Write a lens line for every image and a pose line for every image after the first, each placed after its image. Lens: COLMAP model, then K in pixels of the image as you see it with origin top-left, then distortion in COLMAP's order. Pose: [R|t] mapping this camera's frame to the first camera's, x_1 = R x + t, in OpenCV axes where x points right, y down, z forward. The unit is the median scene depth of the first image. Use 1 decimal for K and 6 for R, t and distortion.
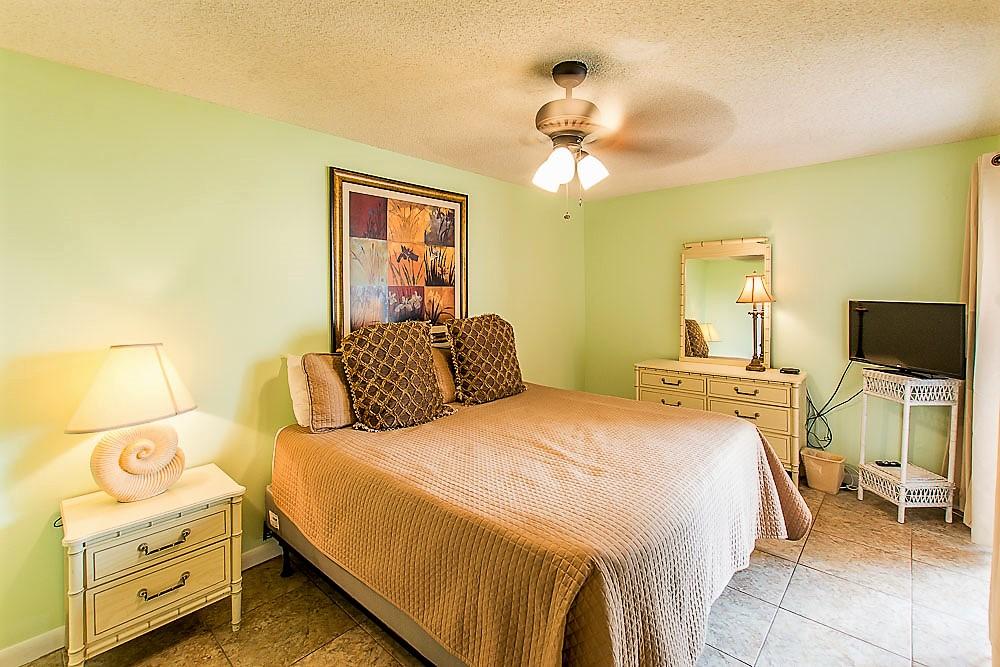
lens RADIAL K [[475.9, 0, 499.4], [0, 475.9, 289.9], [0, 0, 1]] dist [0.000863, 0.000024]
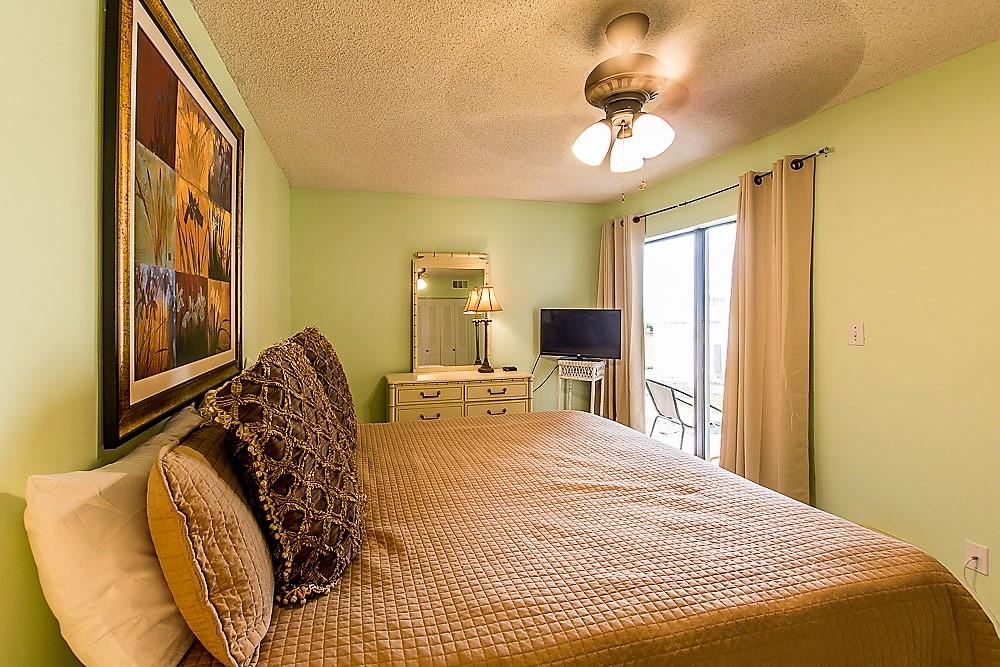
lens RADIAL K [[453.3, 0, 495.7], [0, 453.3, 299.1], [0, 0, 1]] dist [0.000563, -0.000064]
pose [[0.528897, 0.020816, 0.848430, -0.403736], [-0.002087, 0.999728, -0.023227, 0.025866], [-0.848683, 0.010514, 0.528797, 0.470348]]
